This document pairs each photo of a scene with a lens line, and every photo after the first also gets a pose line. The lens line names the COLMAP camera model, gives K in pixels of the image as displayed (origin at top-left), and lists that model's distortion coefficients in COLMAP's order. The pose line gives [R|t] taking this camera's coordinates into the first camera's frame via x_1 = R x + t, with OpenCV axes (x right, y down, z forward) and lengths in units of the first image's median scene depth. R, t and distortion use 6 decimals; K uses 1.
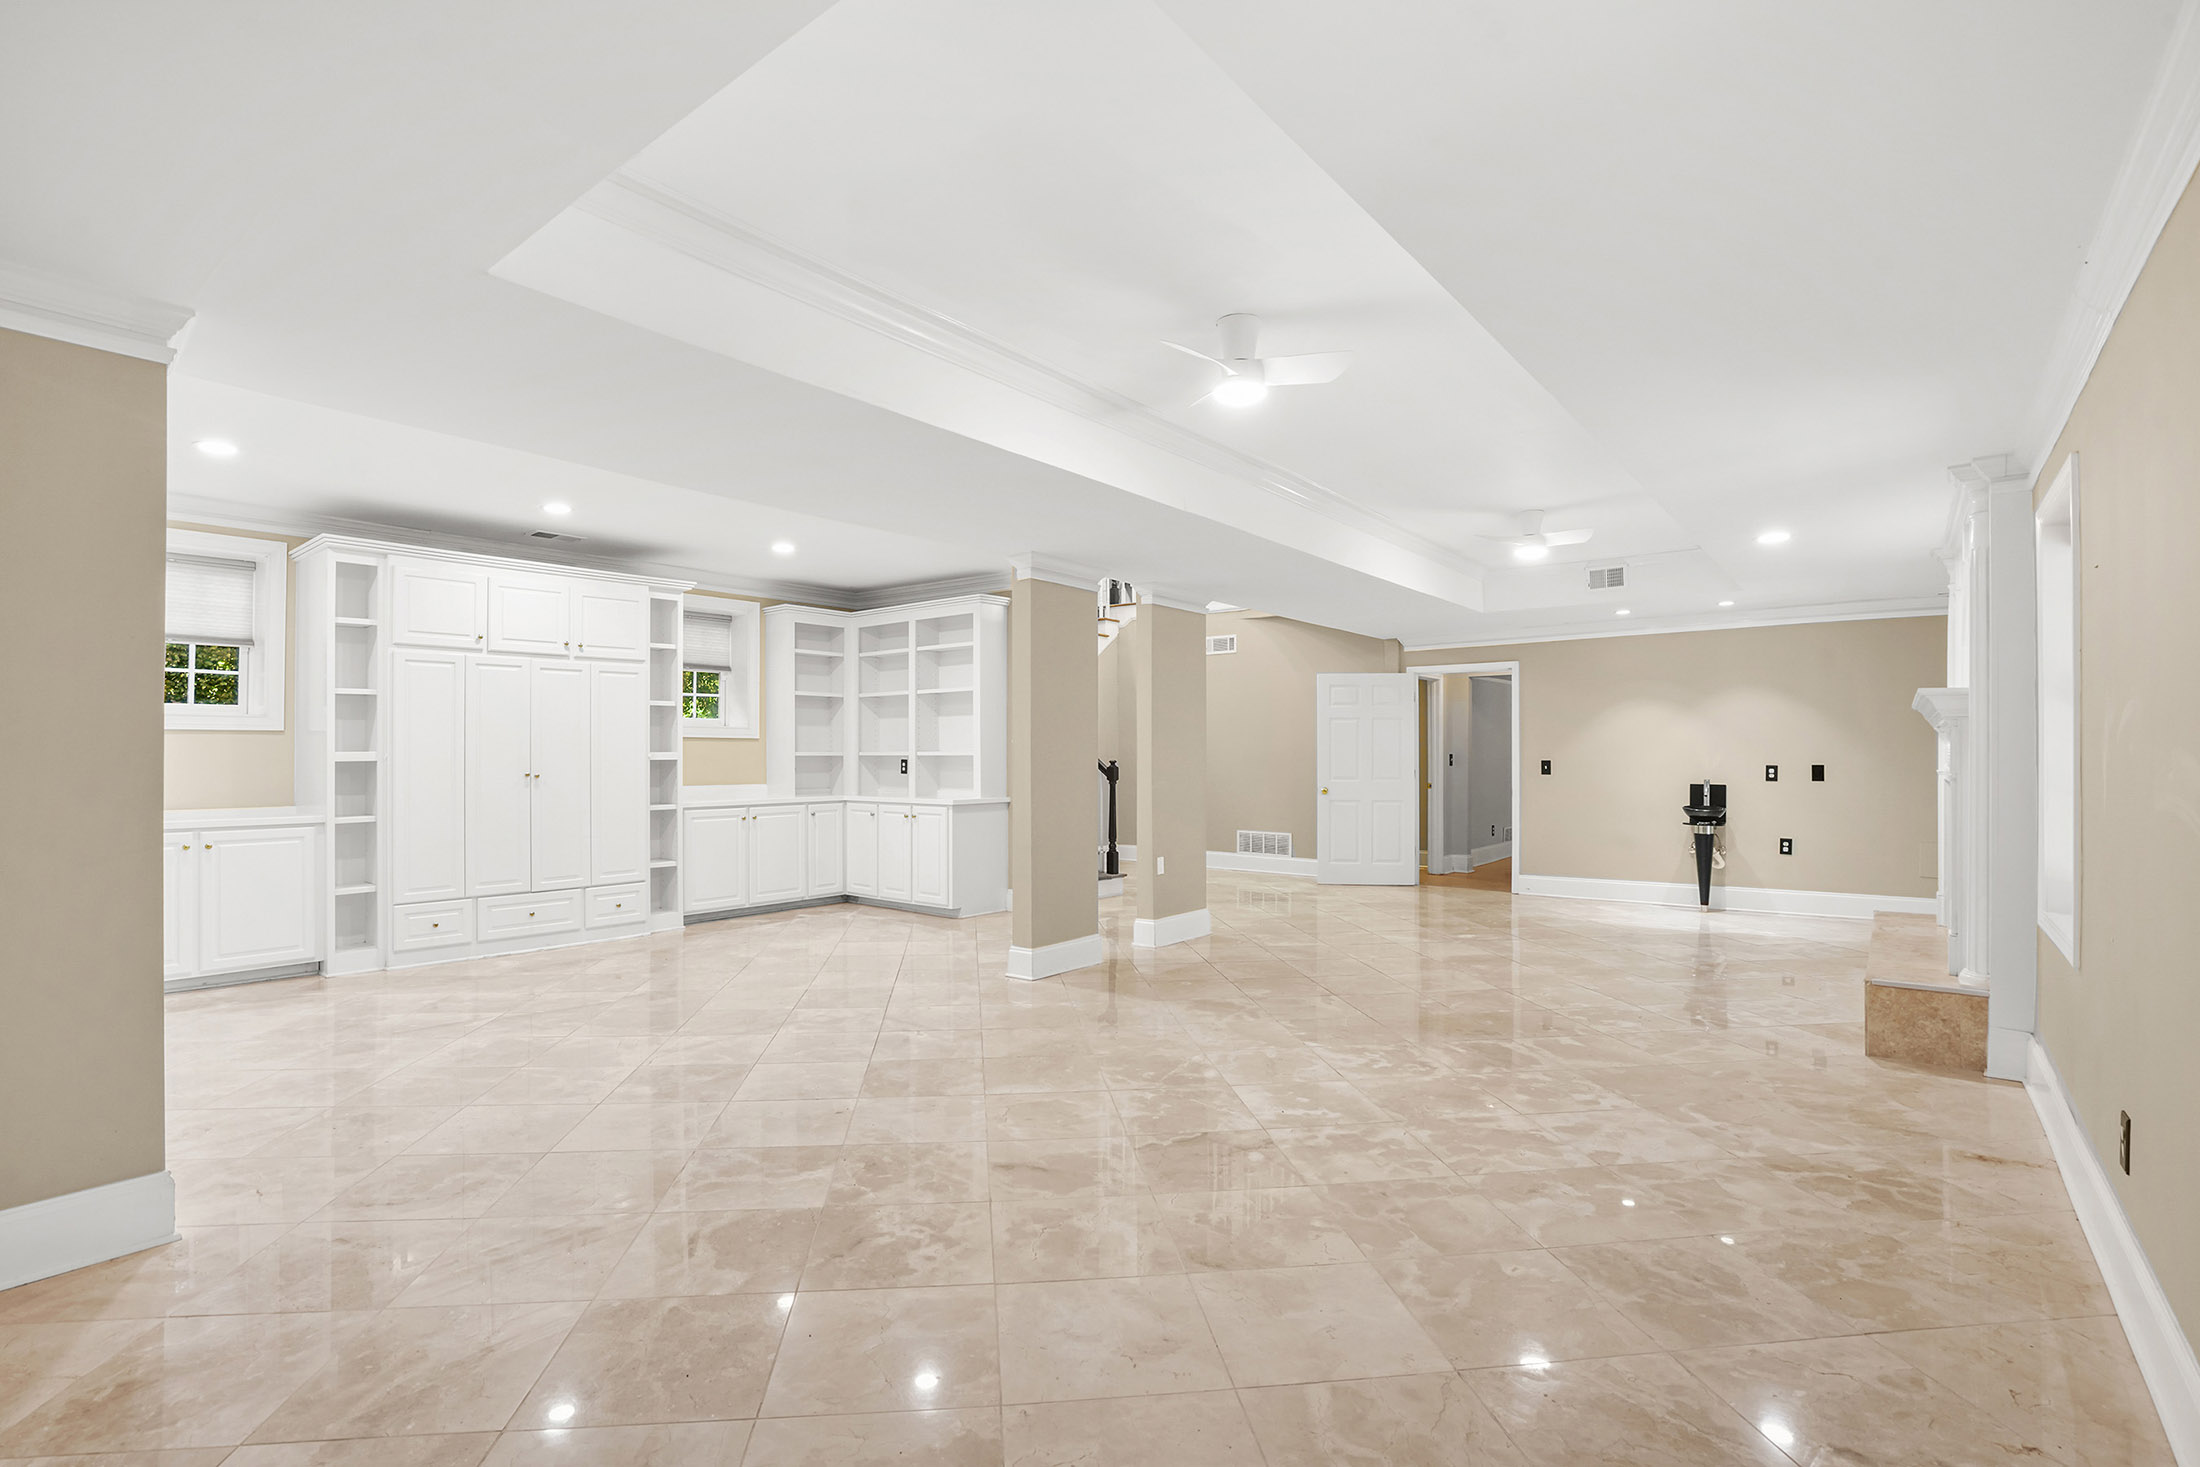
lens RADIAL K [[1038.5, 0, 1100.0], [0, 1038.5, 733.5], [0, 0, 1]] dist [-0.011085, 0.000476]
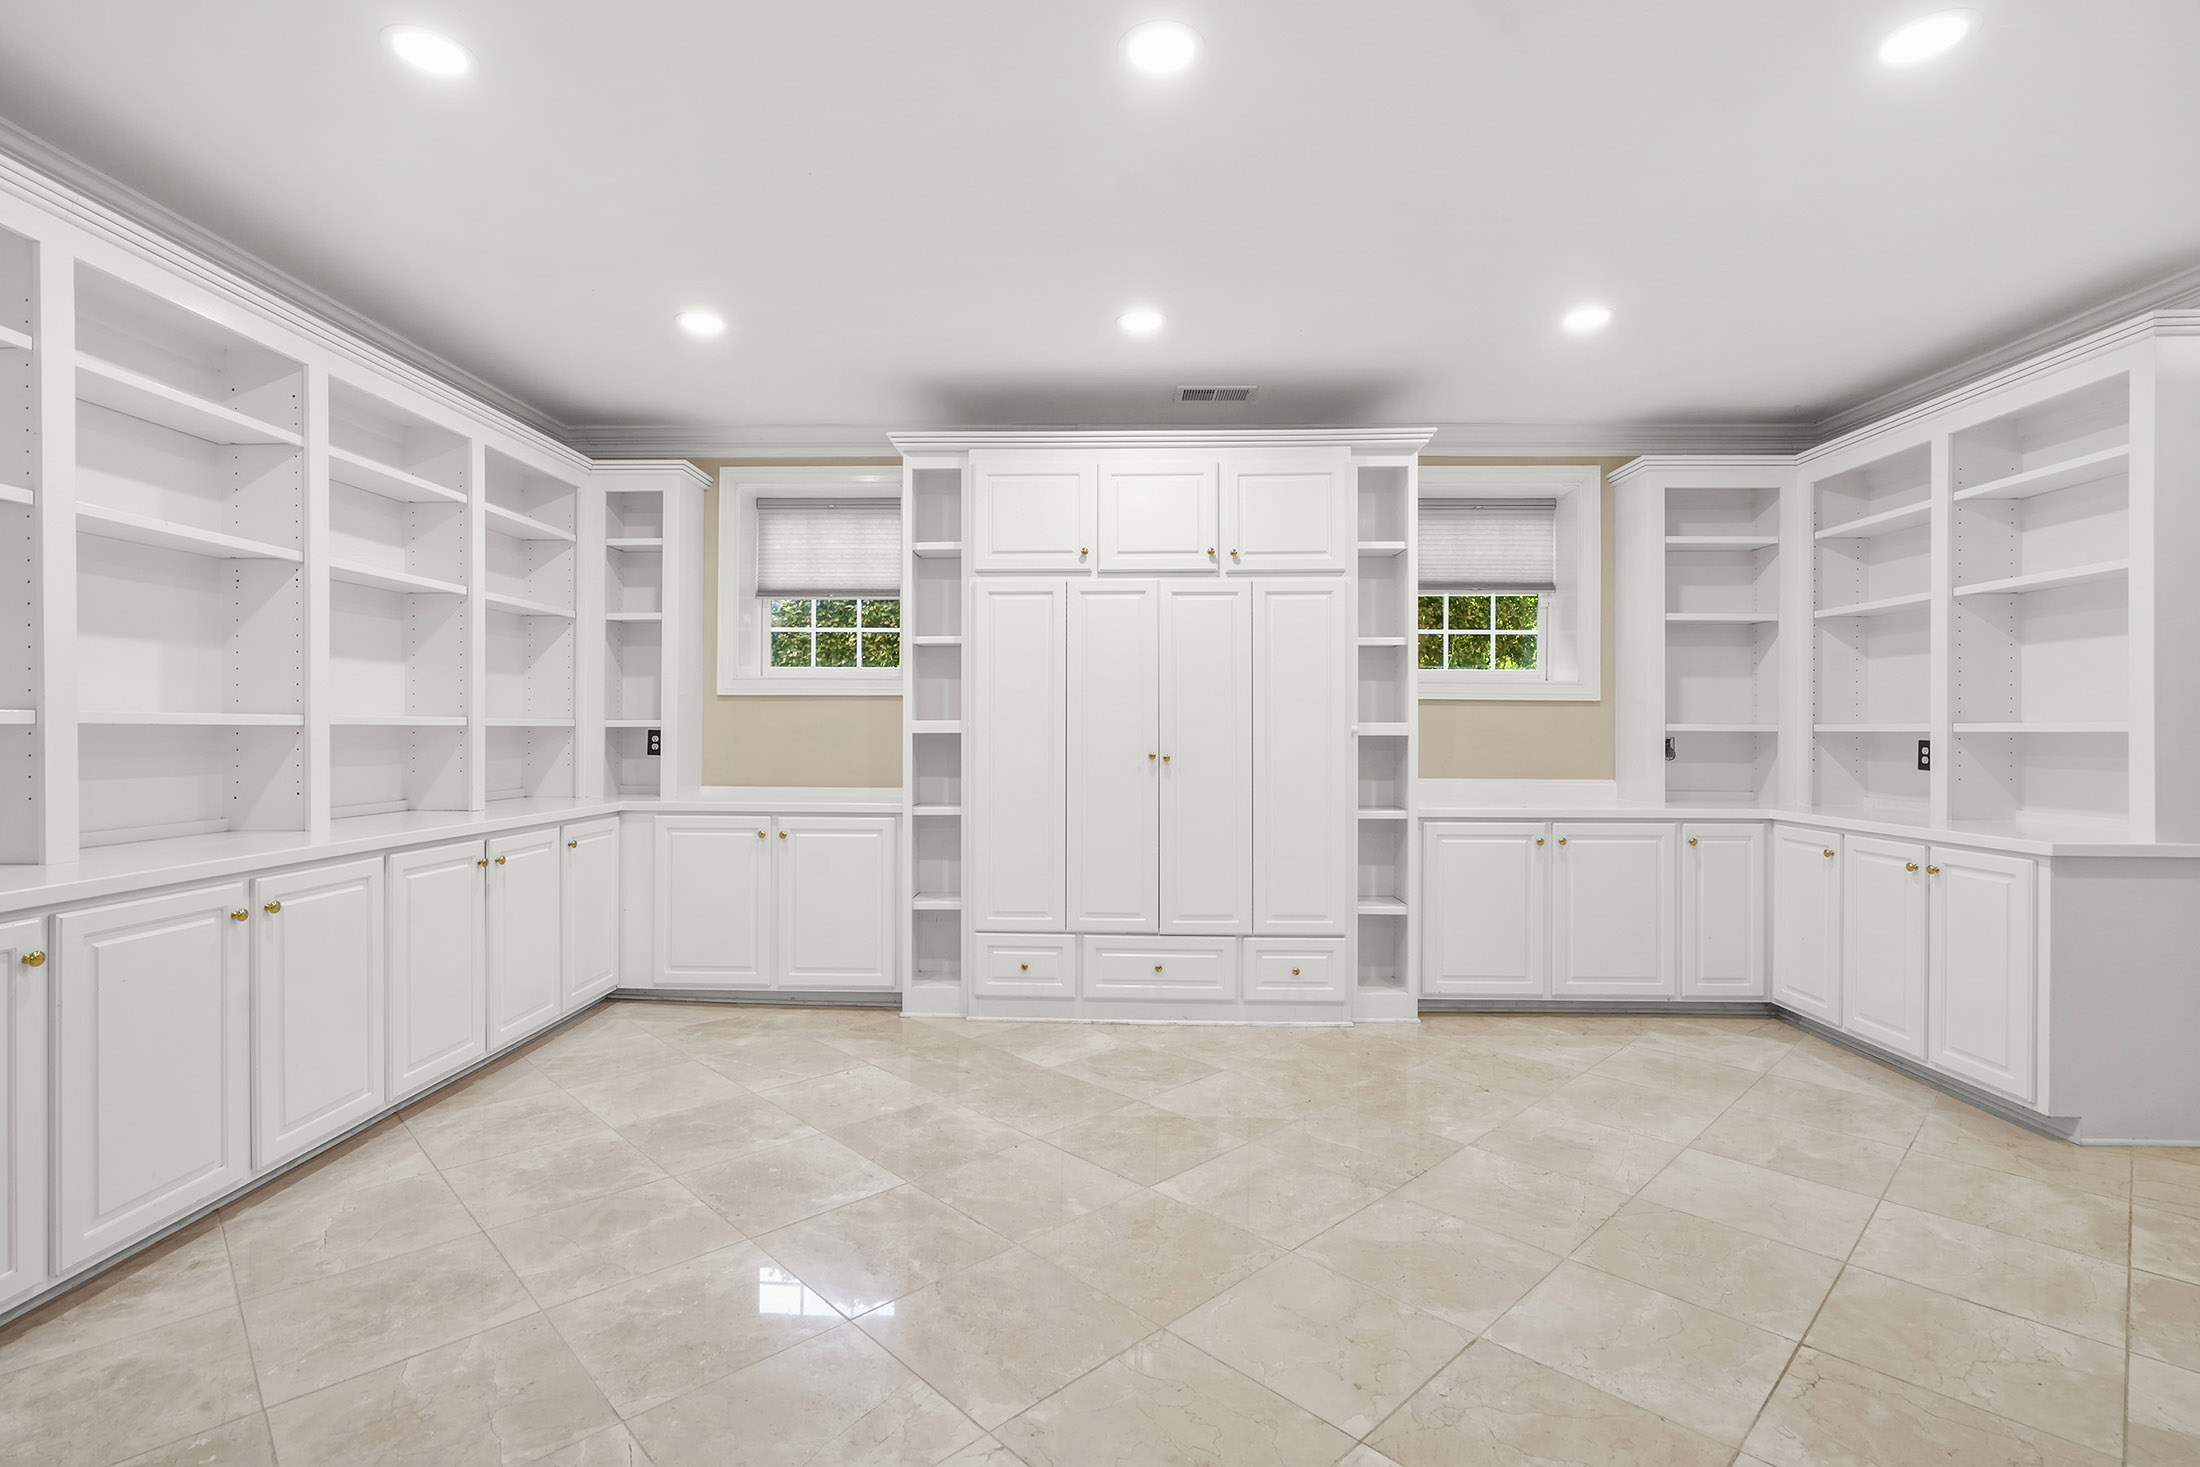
lens RADIAL K [[990.1, 0, 1100.0], [0, 990.1, 733.5], [0, 0, 1]] dist [-0.000797, -0.000652]
pose [[0.590599, 0.006343, -0.806940, -0.051866], [0.010179, 0.999831, 0.015310, 0.012543], [0.806901, -0.017256, 0.590435, 0.484767]]
